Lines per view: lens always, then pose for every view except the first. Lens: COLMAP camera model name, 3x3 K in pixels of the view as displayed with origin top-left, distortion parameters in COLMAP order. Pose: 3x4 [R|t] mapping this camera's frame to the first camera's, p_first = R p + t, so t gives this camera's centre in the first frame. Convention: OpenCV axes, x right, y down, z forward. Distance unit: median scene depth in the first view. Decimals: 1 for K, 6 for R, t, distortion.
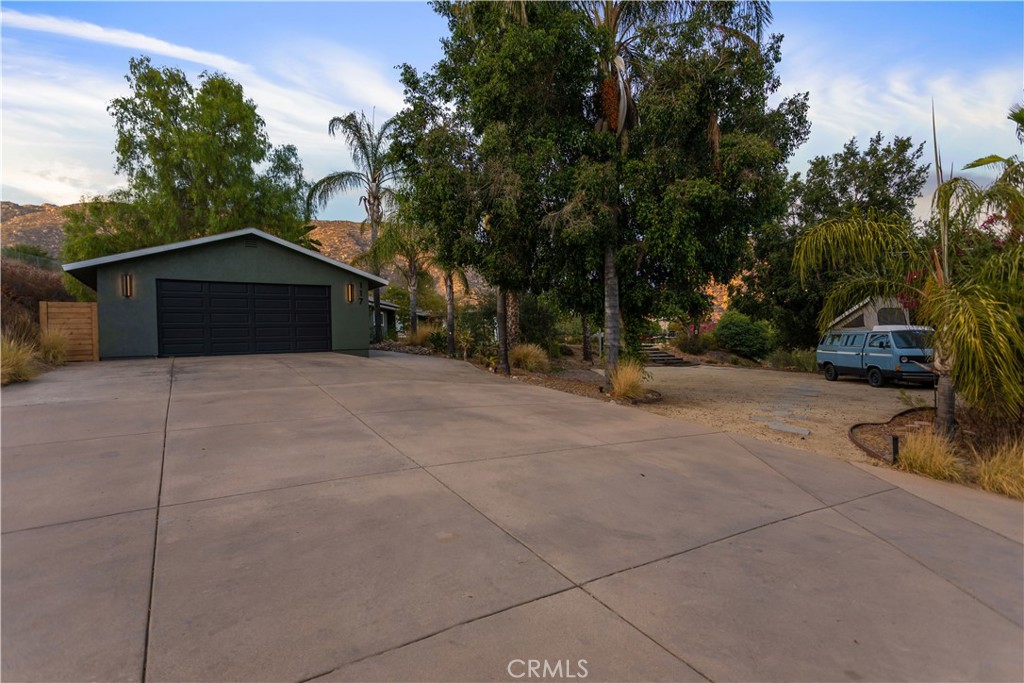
lens RADIAL K [[470.1, 0, 512.0], [0, 470.1, 341.5], [0, 0, 1]] dist [0.012848, 0.000770]
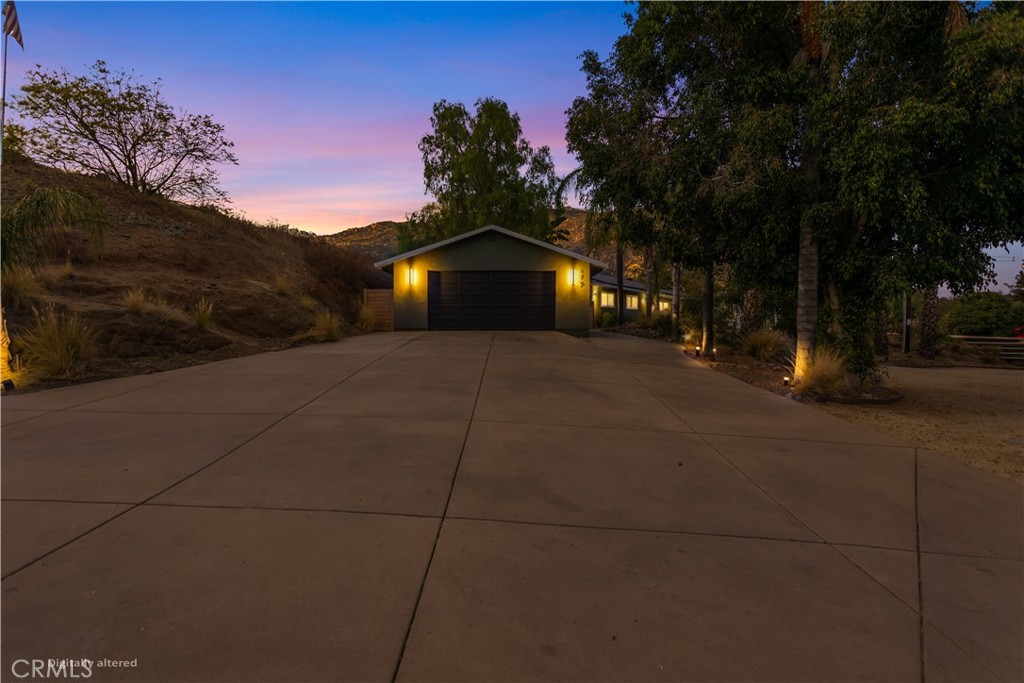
lens RADIAL K [[470.1, 0, 512.0], [0, 470.1, 341.5], [0, 0, 1]] dist [0.012848, 0.000770]
pose [[0.835877, 0.042659, -0.547256, 0.121641], [-0.025226, 0.998908, 0.039336, 0.005129], [0.548336, -0.019075, 0.836040, 0.018601]]
